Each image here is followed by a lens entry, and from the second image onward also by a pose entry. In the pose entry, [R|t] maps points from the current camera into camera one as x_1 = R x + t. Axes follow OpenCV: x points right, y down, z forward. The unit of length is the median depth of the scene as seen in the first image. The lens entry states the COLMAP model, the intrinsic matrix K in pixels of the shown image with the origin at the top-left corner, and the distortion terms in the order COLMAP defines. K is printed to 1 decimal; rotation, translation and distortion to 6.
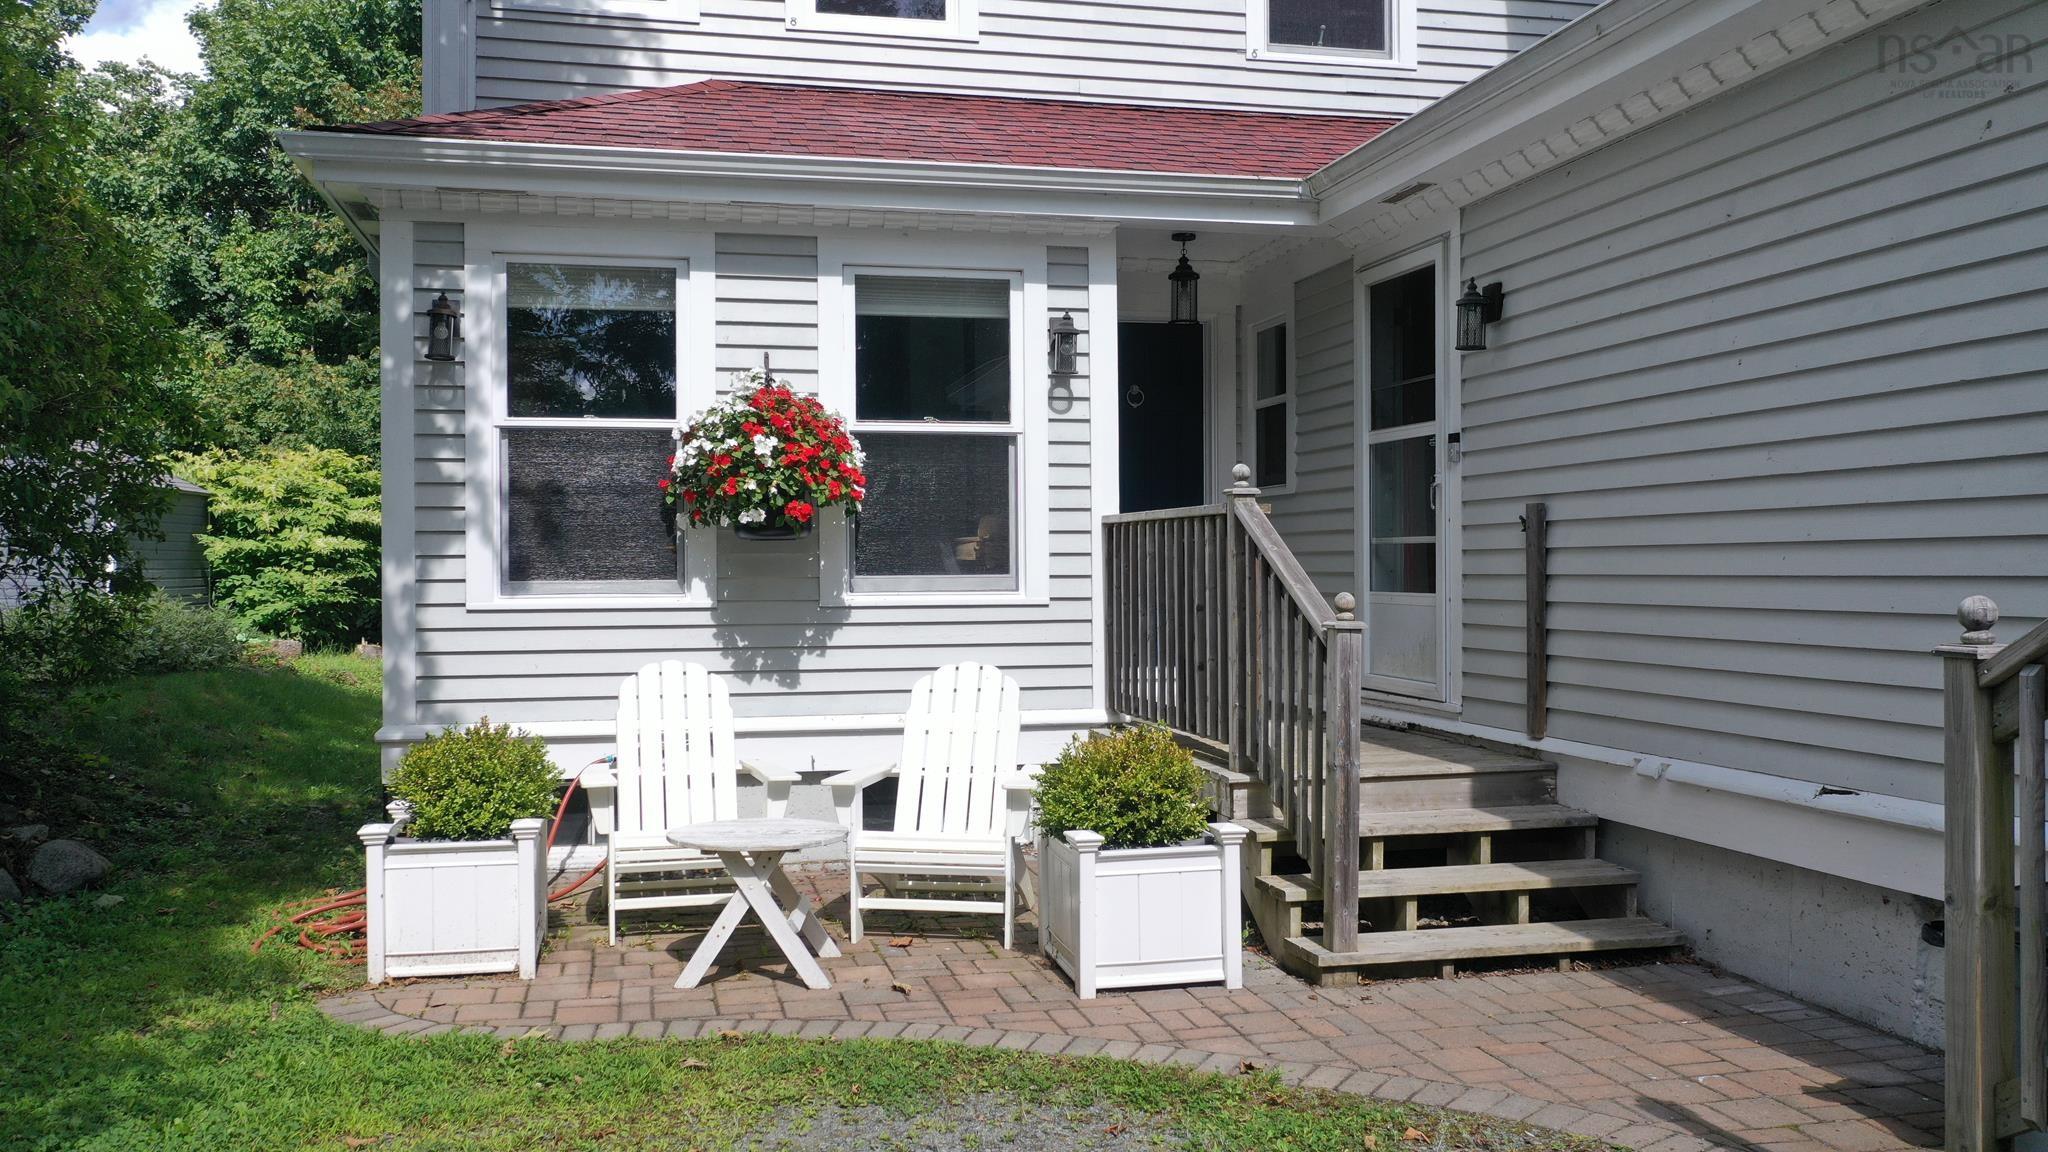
lens RADIAL K [[1645.2, 0, 1024.0], [0, 1645.2, 576.0], [0, 0, 1]] dist [0.002402, -0.005809]
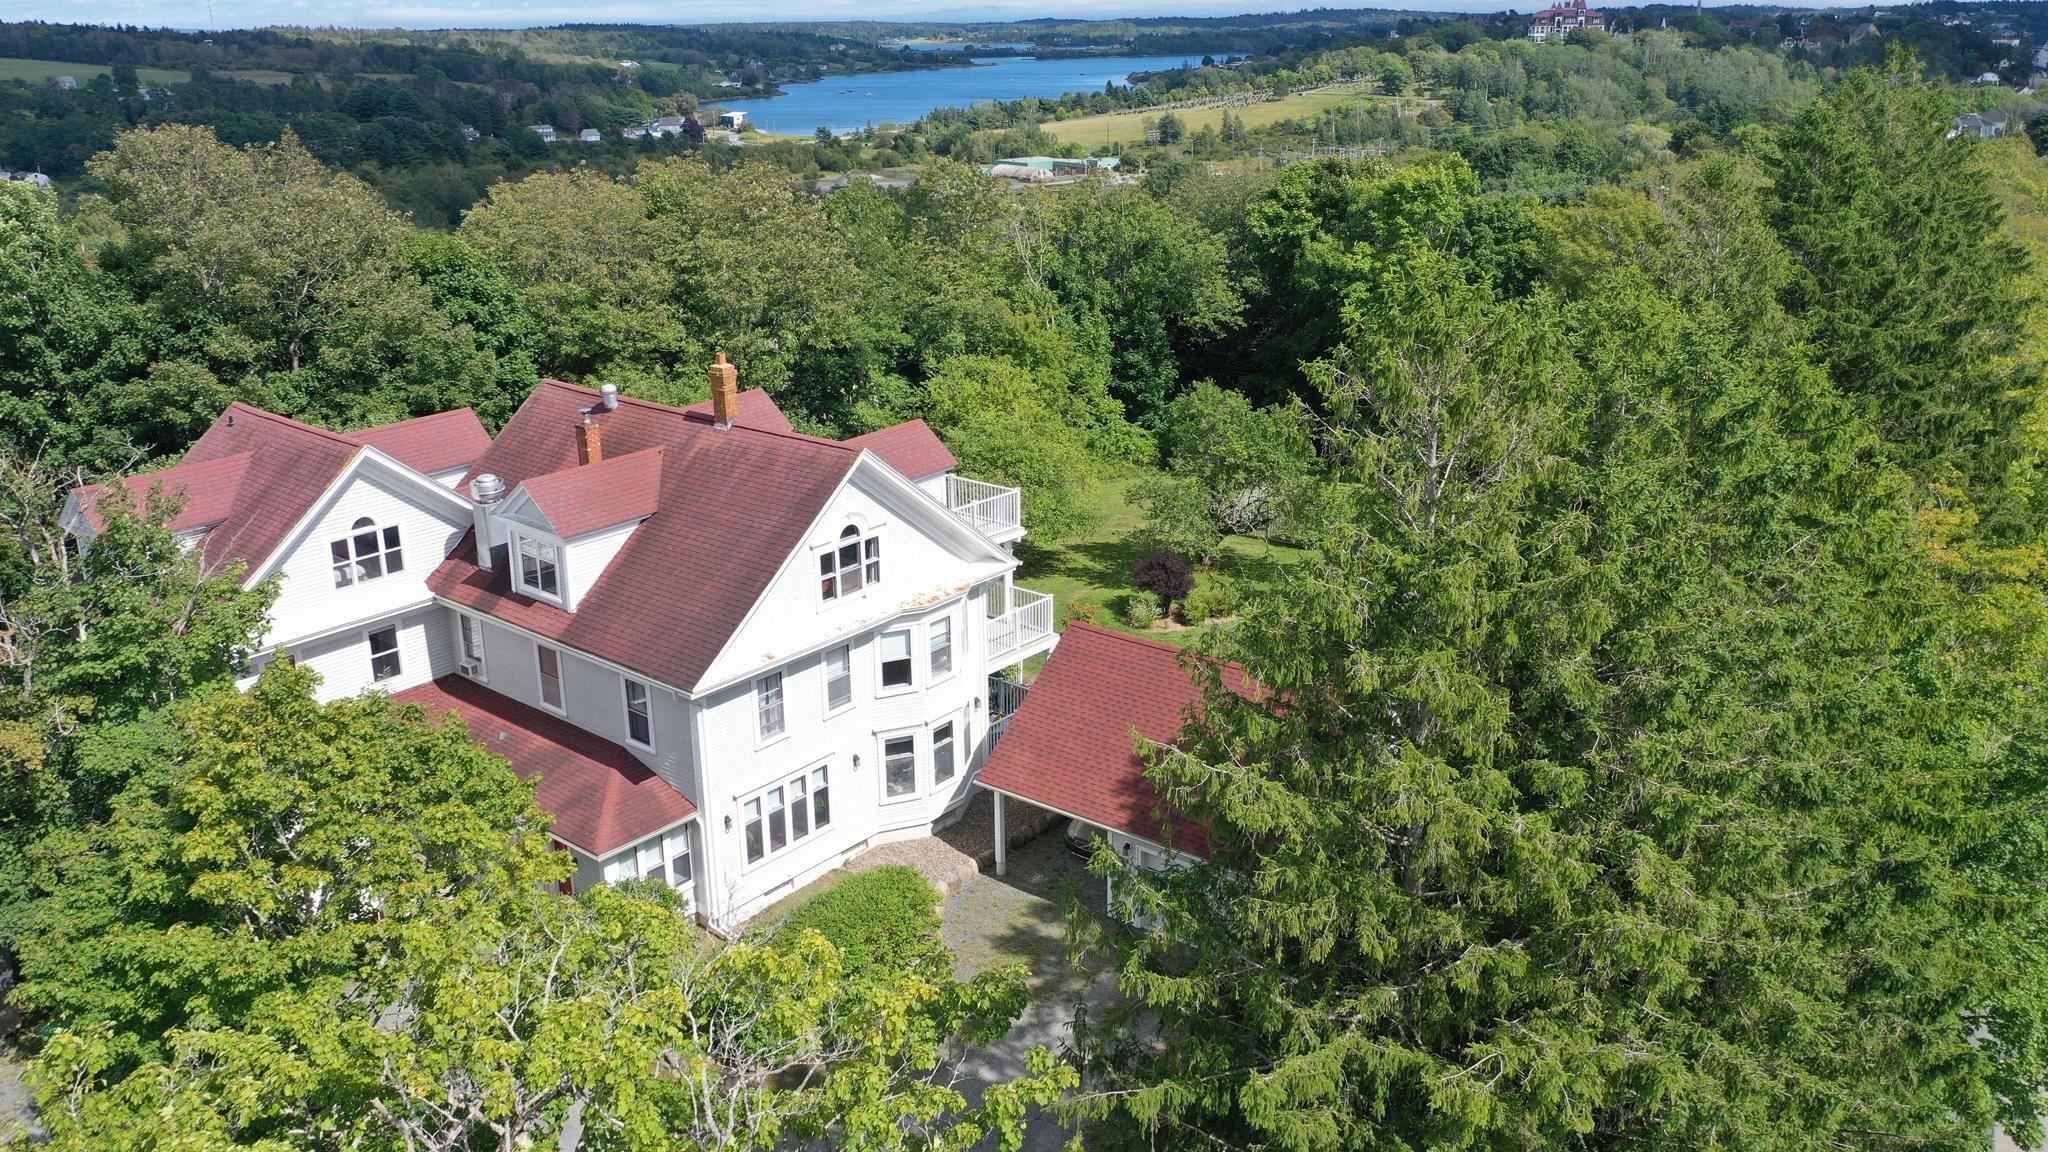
lens RADIAL K [[1645.2, 0, 1024.0], [0, 1645.2, 576.0], [0, 0, 1]] dist [0.002402, -0.005809]
pose [[0.812127, -0.188236, 0.552283, -1.066578], [0.007357, 0.949761, 0.312890, -2.567953], [-0.583434, -0.250043, 0.772711, -4.347971]]
